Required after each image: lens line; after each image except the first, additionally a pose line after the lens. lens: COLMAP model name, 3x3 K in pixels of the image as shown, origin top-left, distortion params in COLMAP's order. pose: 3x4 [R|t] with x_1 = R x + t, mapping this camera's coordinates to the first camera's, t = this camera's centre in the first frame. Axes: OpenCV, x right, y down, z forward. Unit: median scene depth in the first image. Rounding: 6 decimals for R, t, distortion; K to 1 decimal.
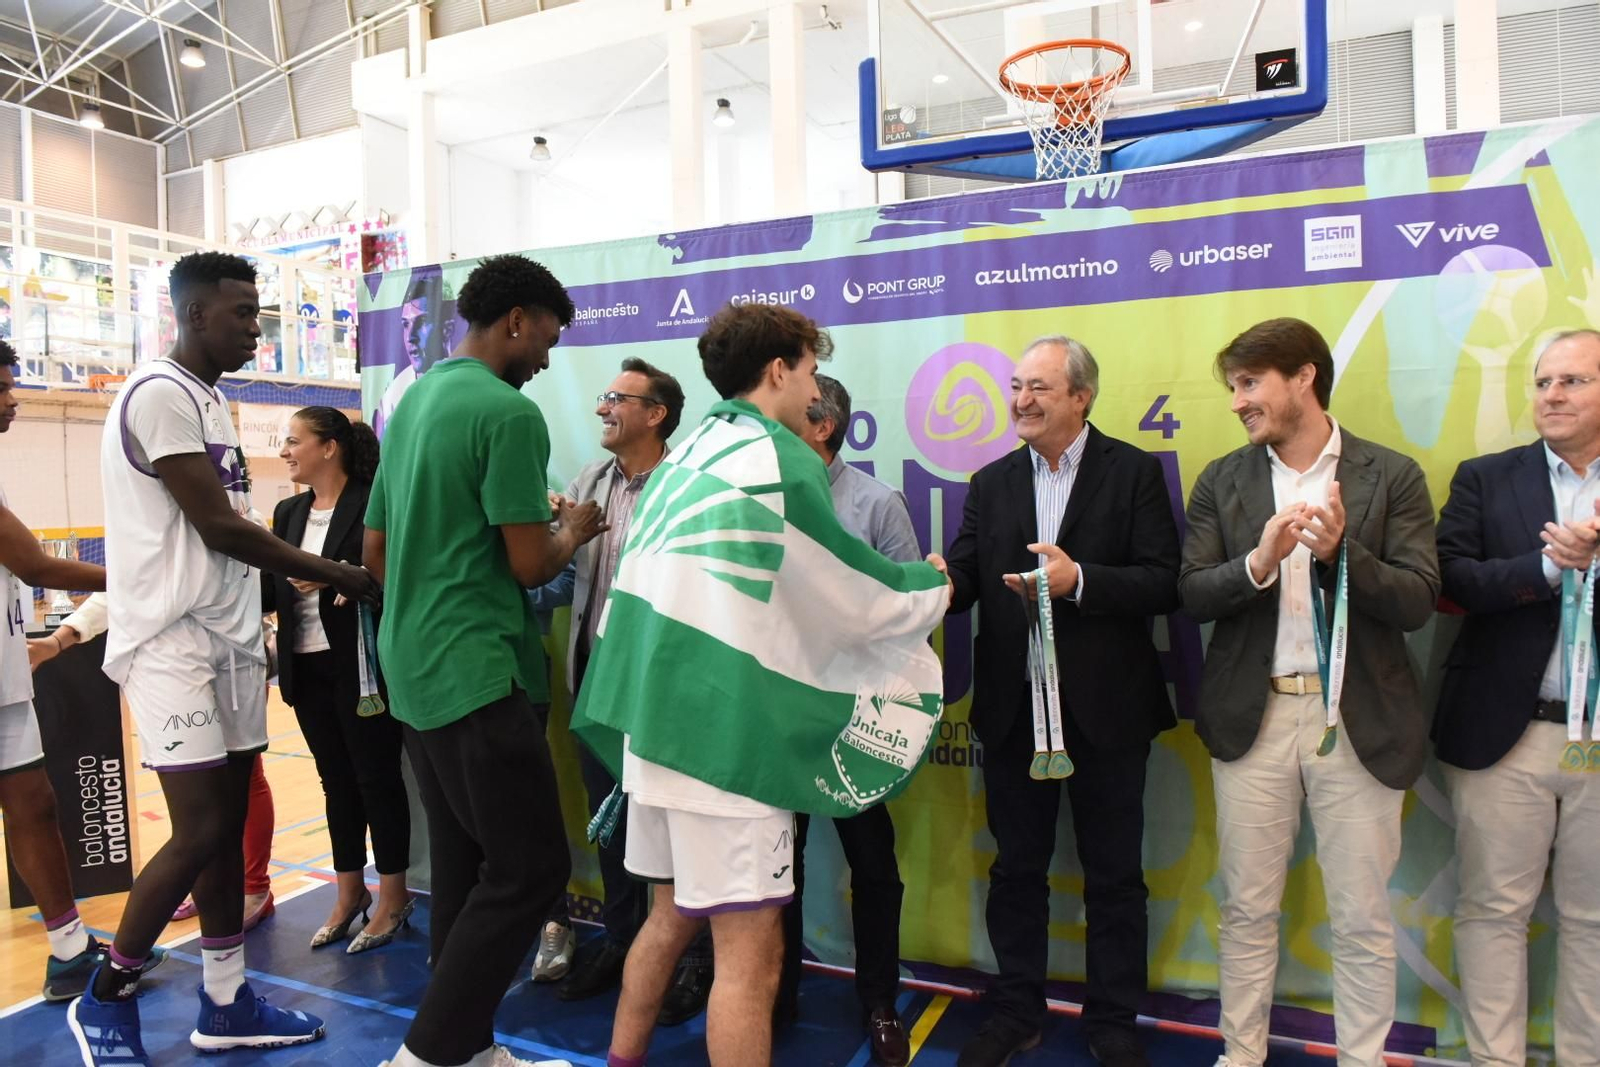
lens RADIAL K [[1090.6, 0, 802.0], [0, 1090.6, 533.9], [0, 0, 1]] dist [-0.045050, -0.007919]
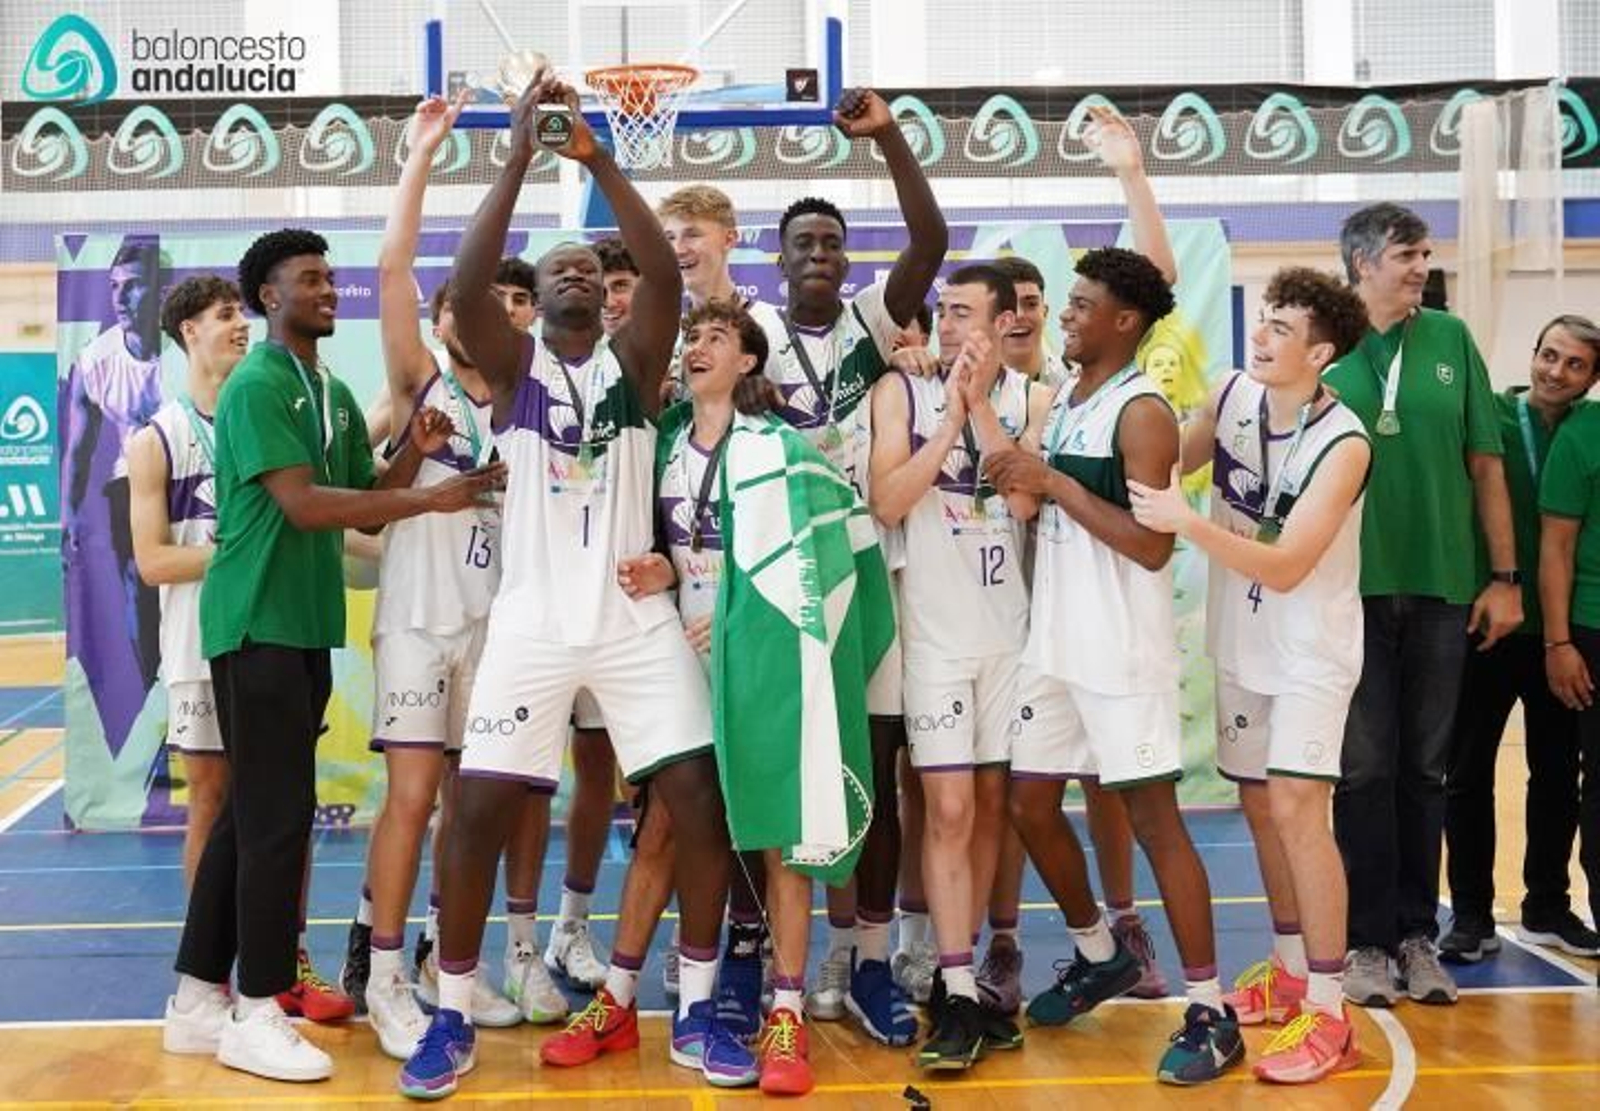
lens RADIAL K [[2316.7, 0, 607.5], [0, 2316.7, 376.7], [0, 0, 1]] dist [-0.017314, 0.111644]
pose [[0.896876, 0.016904, 0.441958, -0.917020], [0.013116, 0.997813, -0.064781, 0.049274], [-0.442087, 0.063898, 0.894693, -1.226151]]
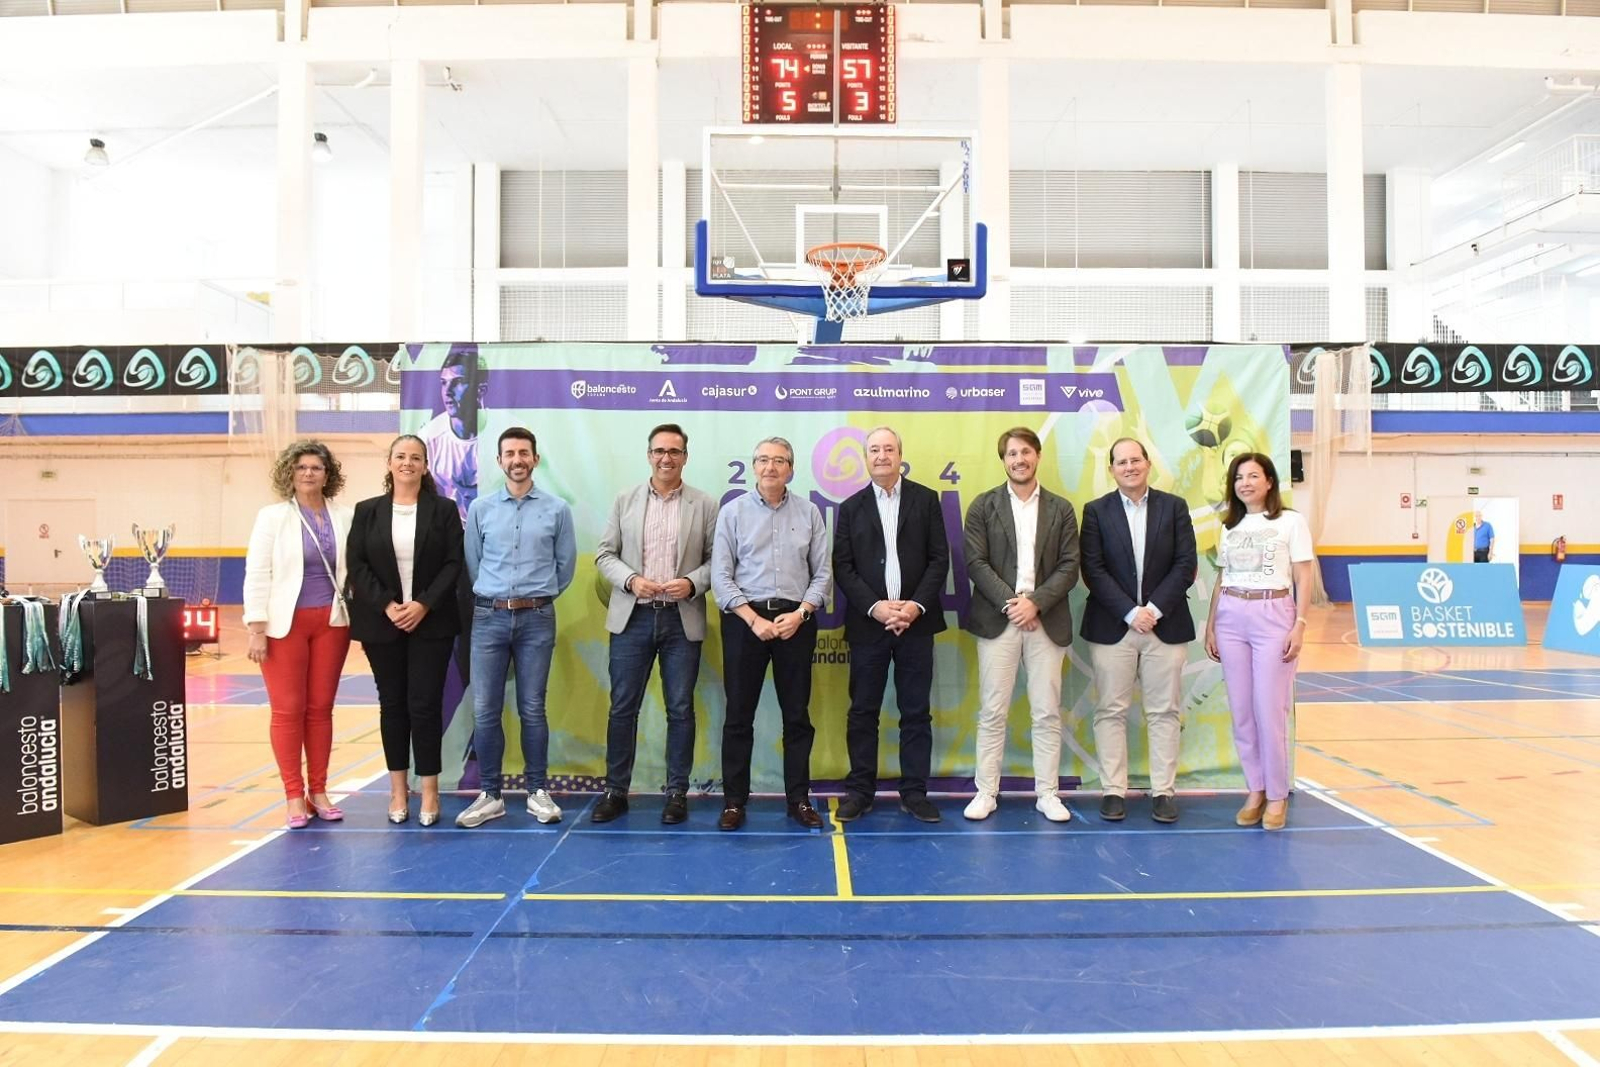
lens RADIAL K [[1131.2, 0, 800.0], [0, 1131.2, 533.5], [0, 0, 1]] dist [-0.044698, -0.004070]
pose [[0.908960, 0.026494, 0.416041, -0.537088], [-0.004765, 0.998574, -0.053179, 0.077654], [-0.416856, 0.046355, 0.907790, -0.510004]]
